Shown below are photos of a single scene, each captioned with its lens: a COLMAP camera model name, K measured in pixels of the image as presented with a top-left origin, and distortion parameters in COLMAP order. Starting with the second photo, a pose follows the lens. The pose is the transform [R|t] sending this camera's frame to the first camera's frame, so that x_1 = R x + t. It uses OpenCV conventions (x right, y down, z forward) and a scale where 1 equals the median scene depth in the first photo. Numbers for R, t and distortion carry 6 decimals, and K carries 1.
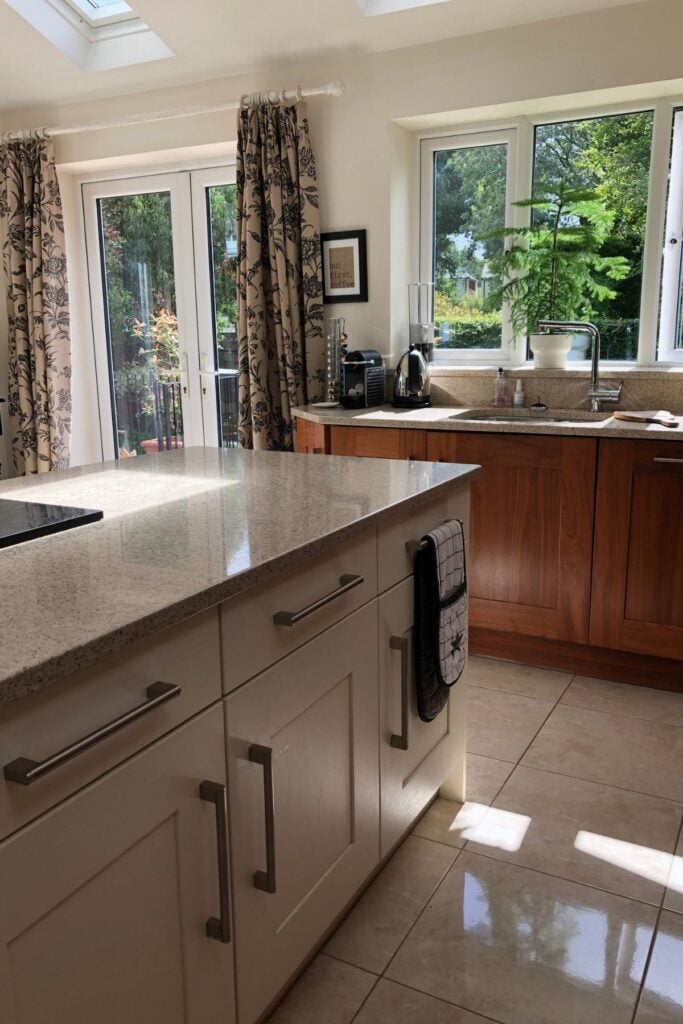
lens RADIAL K [[835.4, 0, 341.5], [0, 835.4, 512.0], [0, 0, 1]] dist [-0.006620, -0.007128]
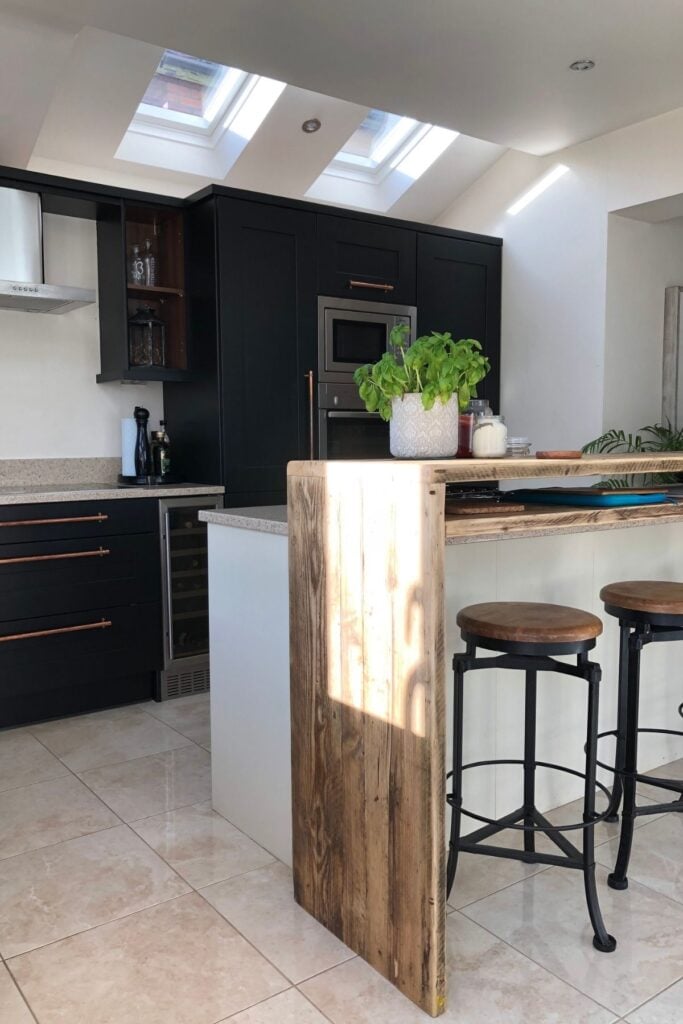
lens RADIAL K [[841.4, 0, 344.2], [0, 841.4, 509.6], [0, 0, 1]] dist [0.037392, -0.031070]
pose [[-0.902097, -0.016656, 0.431212, -0.303806], [0.112958, 0.955300, 0.273208, -0.203782], [-0.416488, 0.295169, -0.859892, 1.089706]]
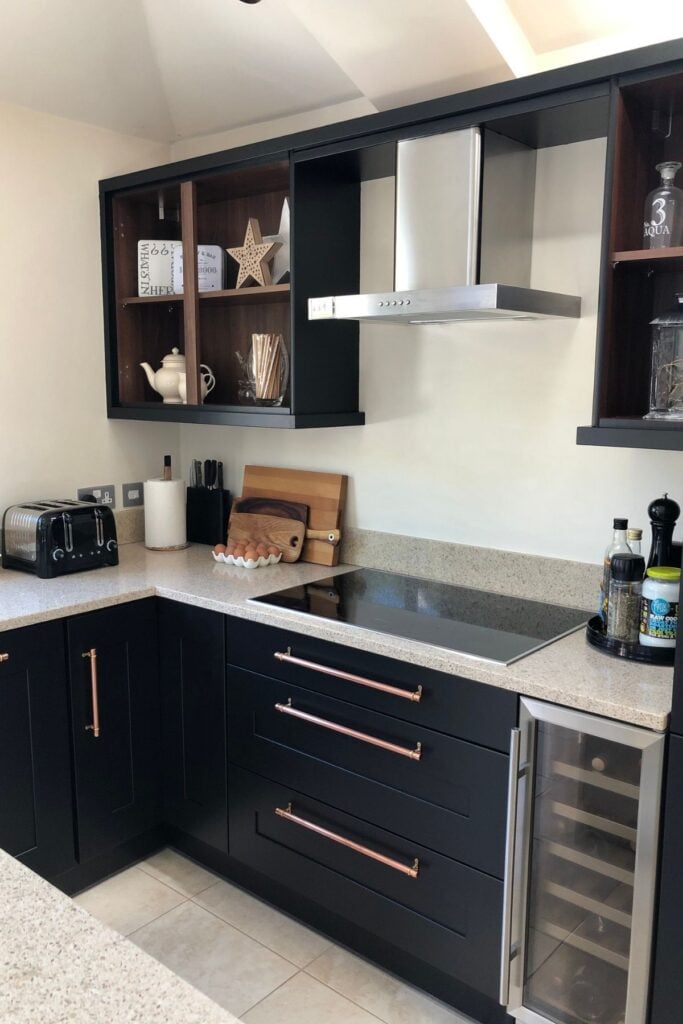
lens RADIAL K [[847.6, 0, 338.7], [0, 847.6, 513.9], [0, 0, 1]] dist [0.031612, -0.007859]
pose [[0.215314, -0.137466, 0.966821, -0.181677], [0.200657, 0.975145, 0.093963, -0.144895], [-0.955707, 0.173768, 0.237546, 0.312934]]
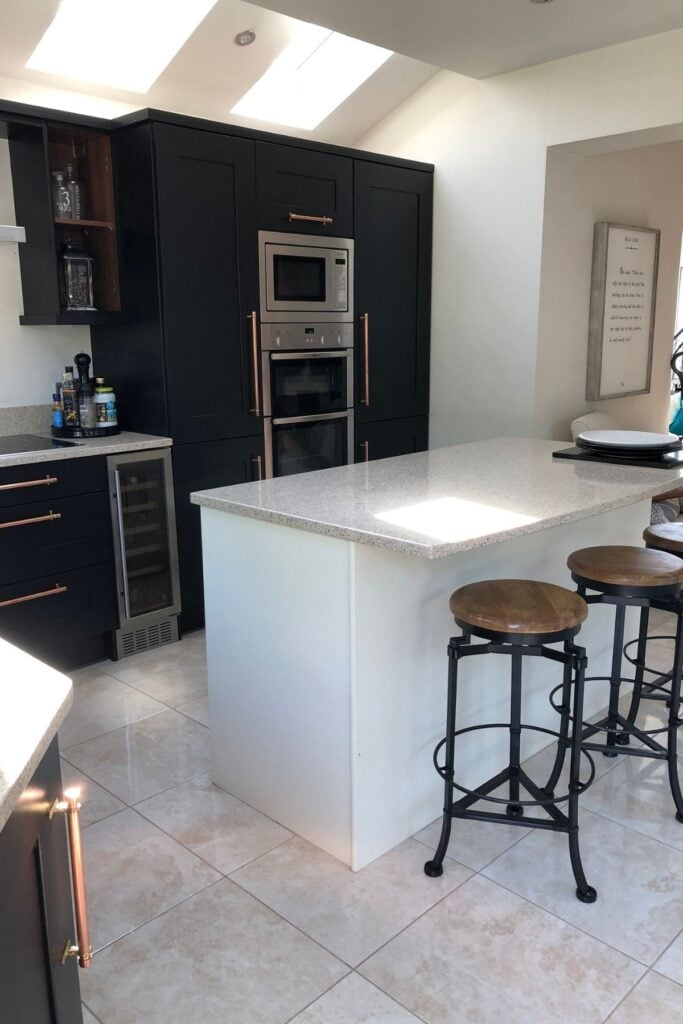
lens RADIAL K [[841.4, 0, 344.2], [0, 841.4, 509.6], [0, 0, 1]] dist [0.037392, -0.031070]
pose [[-0.958930, -0.038999, 0.280950, -0.205211], [0.082748, 0.908953, 0.408605, -0.275978], [-0.271305, 0.415071, -0.868395, 1.097004]]
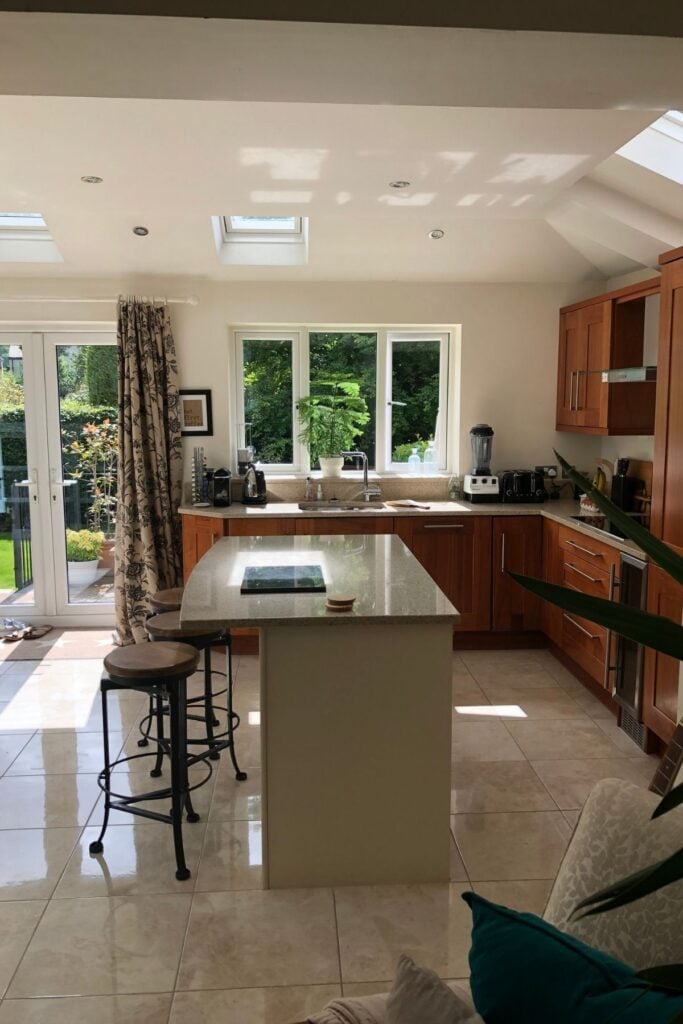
lens RADIAL K [[841.4, 0, 344.2], [0, 841.4, 509.6], [0, 0, 1]] dist [0.037392, -0.031070]
pose [[0.849301, -0.054961, 0.525041, -0.580456], [0.103985, 0.992498, -0.064310, 0.003434], [-0.517567, 0.109215, 0.848644, -0.404963]]
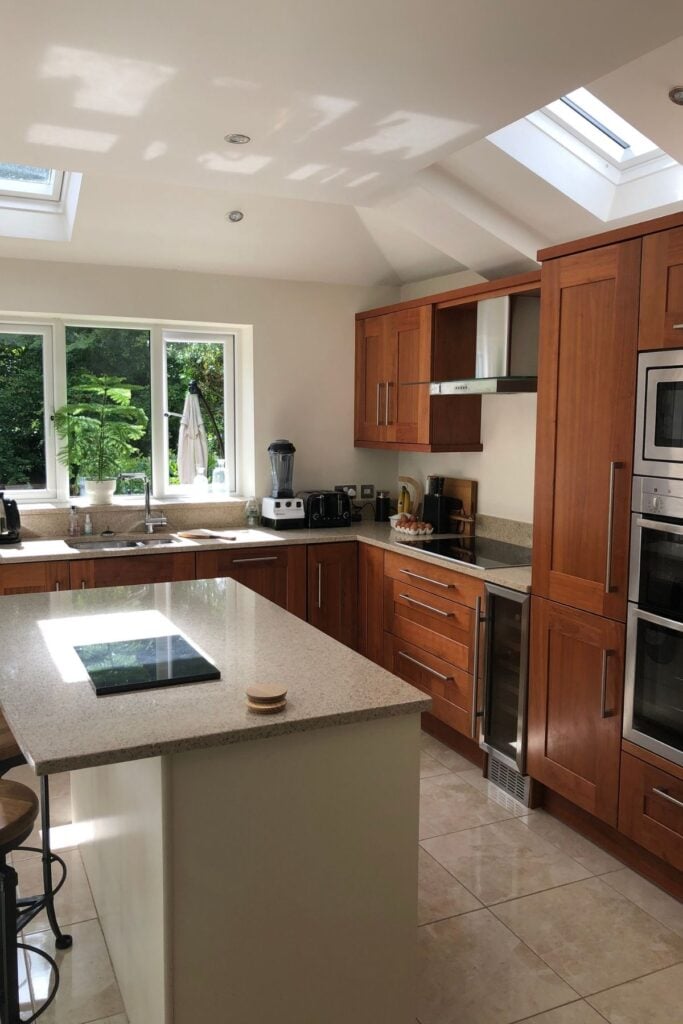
lens RADIAL K [[841.4, 0, 344.2], [0, 841.4, 509.6], [0, 0, 1]] dist [0.037392, -0.031070]
pose [[0.597918, -0.071779, 0.798337, -0.575671], [0.158207, 0.986958, -0.029752, -0.056377], [-0.785789, 0.144092, 0.601476, -0.125242]]
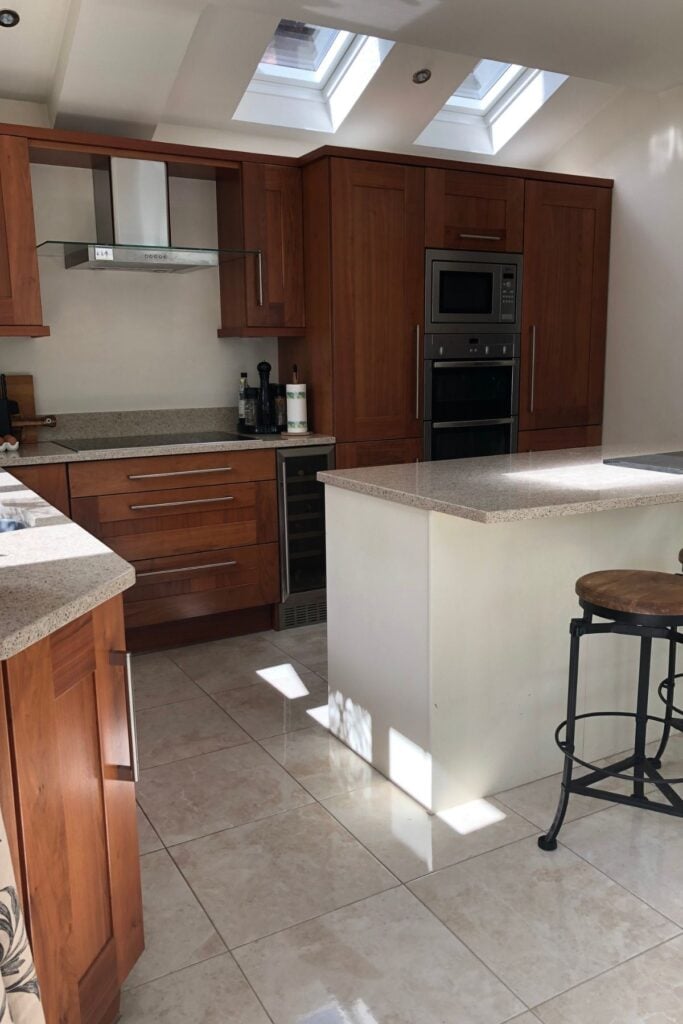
lens RADIAL K [[841.4, 0, 344.2], [0, 841.4, 509.6], [0, 0, 1]] dist [0.037392, -0.031070]
pose [[-0.844342, -0.070158, 0.531192, -0.328375], [0.141279, 0.927155, 0.347022, -0.257013], [-0.516843, 0.368052, -0.772924, 1.137316]]
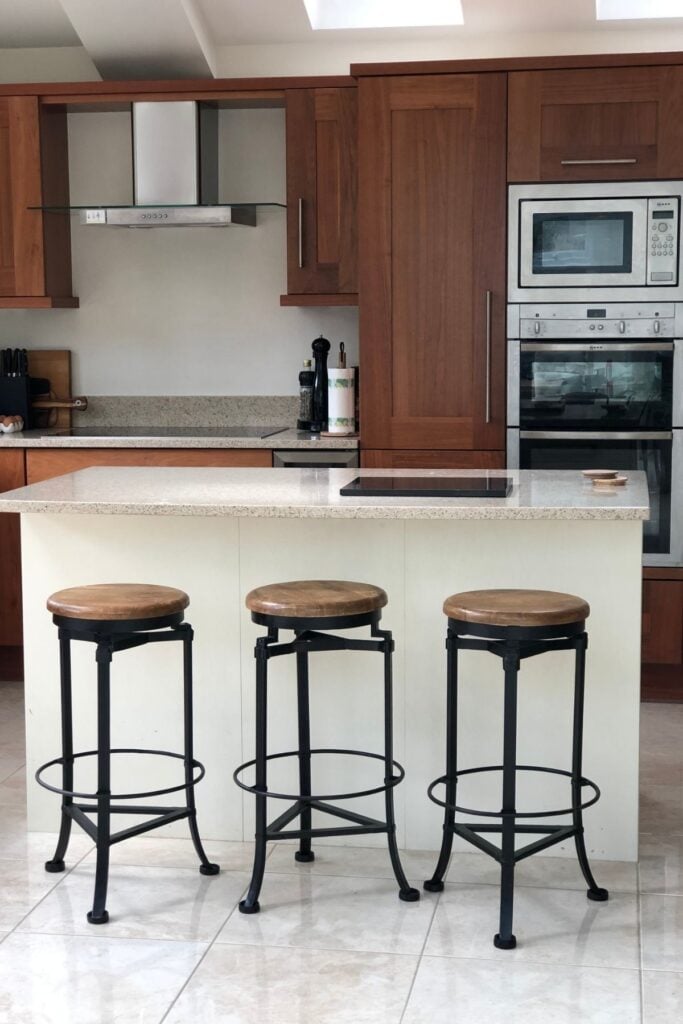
lens RADIAL K [[1673.1, 0, 341.5], [0, 1673.1, 512.0], [0, 0, 1]] dist [0.100408, 0.113707]
pose [[-0.323666, -0.095521, 0.941337, -1.255912], [0.217077, 0.960856, 0.172141, -0.185593], [-0.920933, 0.260059, -0.290261, 0.776957]]
